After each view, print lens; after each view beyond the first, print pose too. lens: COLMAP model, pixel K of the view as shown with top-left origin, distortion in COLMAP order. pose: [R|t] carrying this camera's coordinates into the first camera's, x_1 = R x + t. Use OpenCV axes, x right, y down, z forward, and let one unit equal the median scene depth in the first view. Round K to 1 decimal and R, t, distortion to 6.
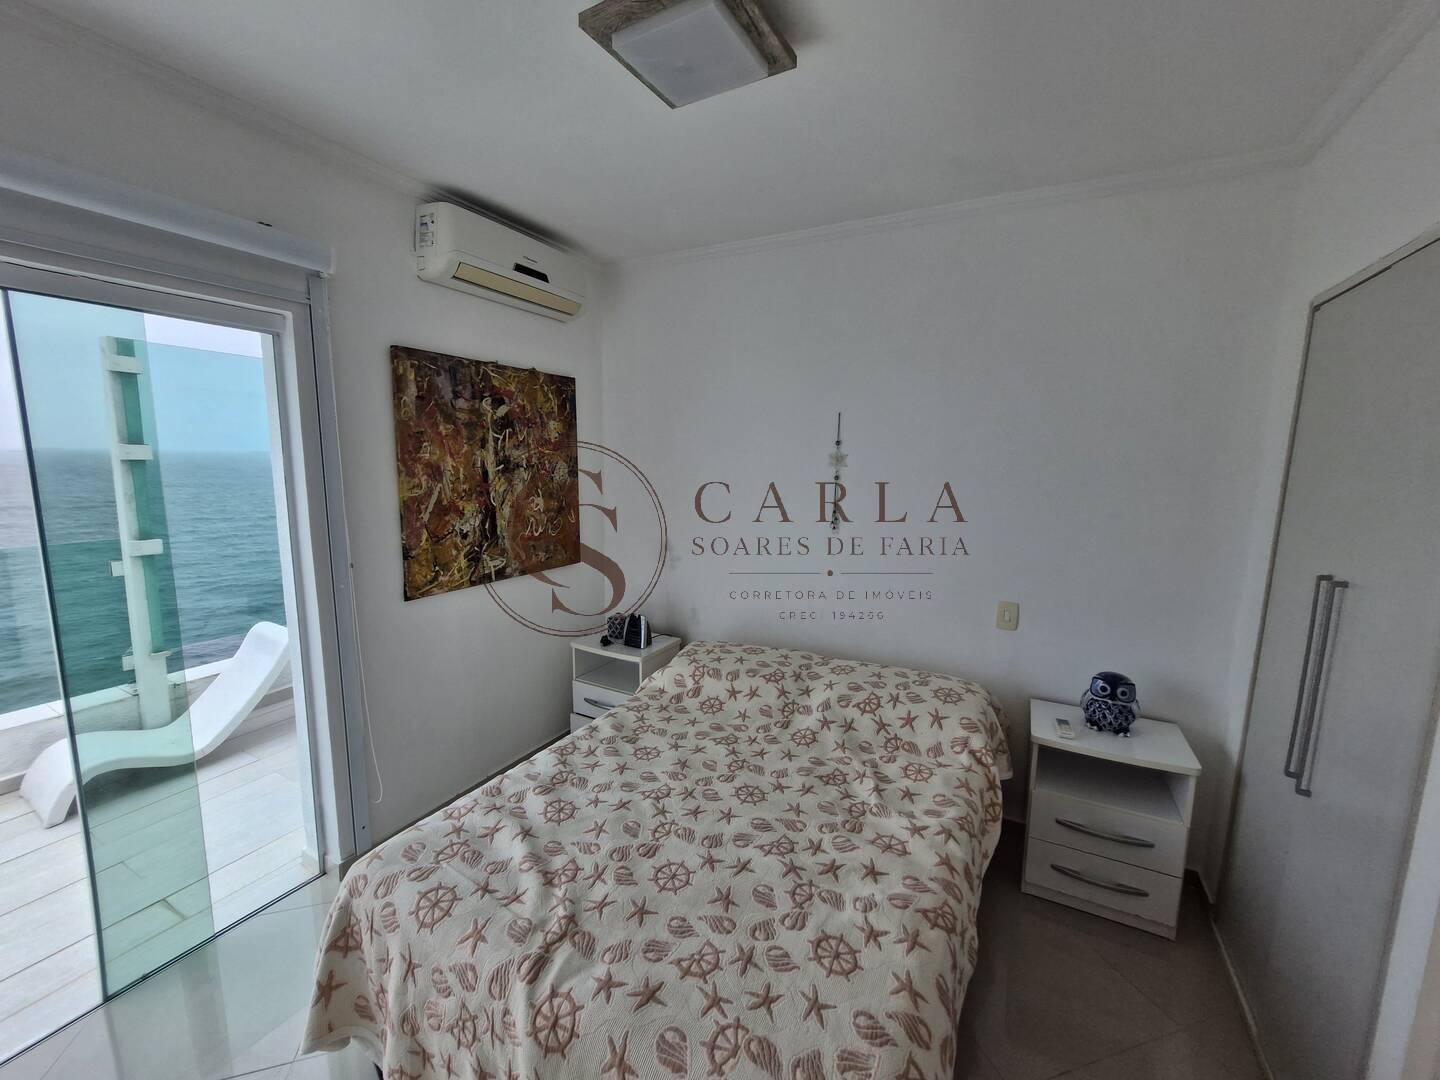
lens RADIAL K [[573.1, 0, 721.4], [0, 573.1, 540.7], [0, 0, 1]] dist [0.003901, -0.001490]
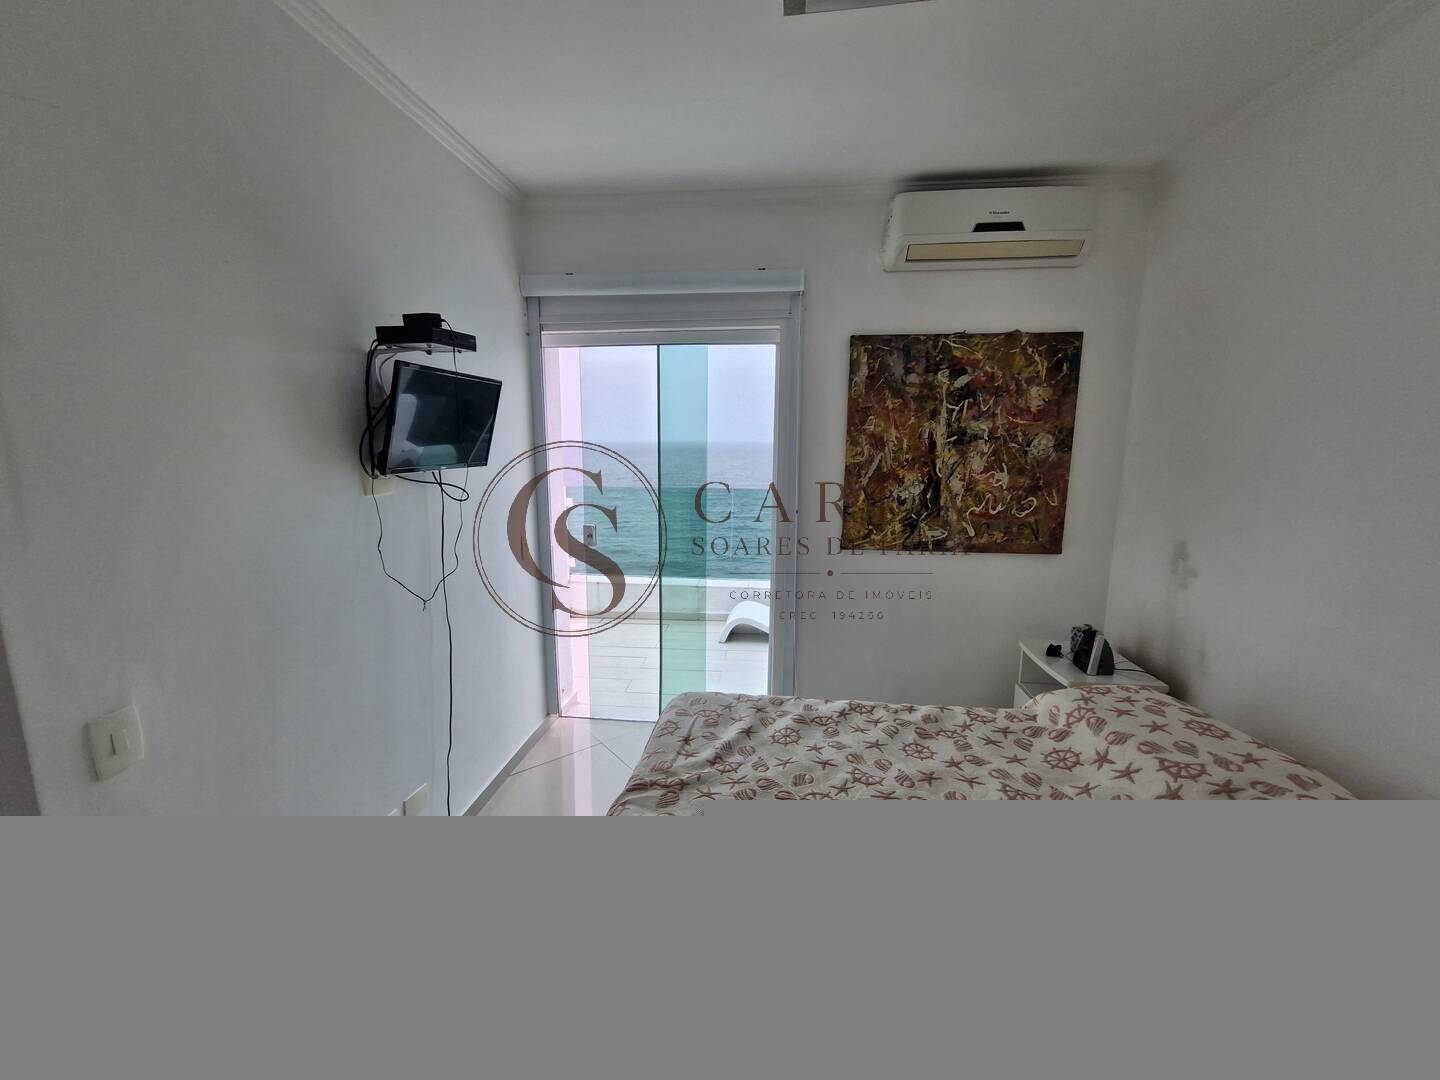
lens RADIAL K [[573.1, 0, 720.1], [0, 573.1, 536.1], [0, 0, 1]] dist [0.003901, -0.001490]
pose [[0.369224, 0.137238, -0.919151, 0.434372], [-0.135018, 0.986464, 0.093051, 0.000180], [0.919480, 0.089746, 0.382756, 0.284054]]
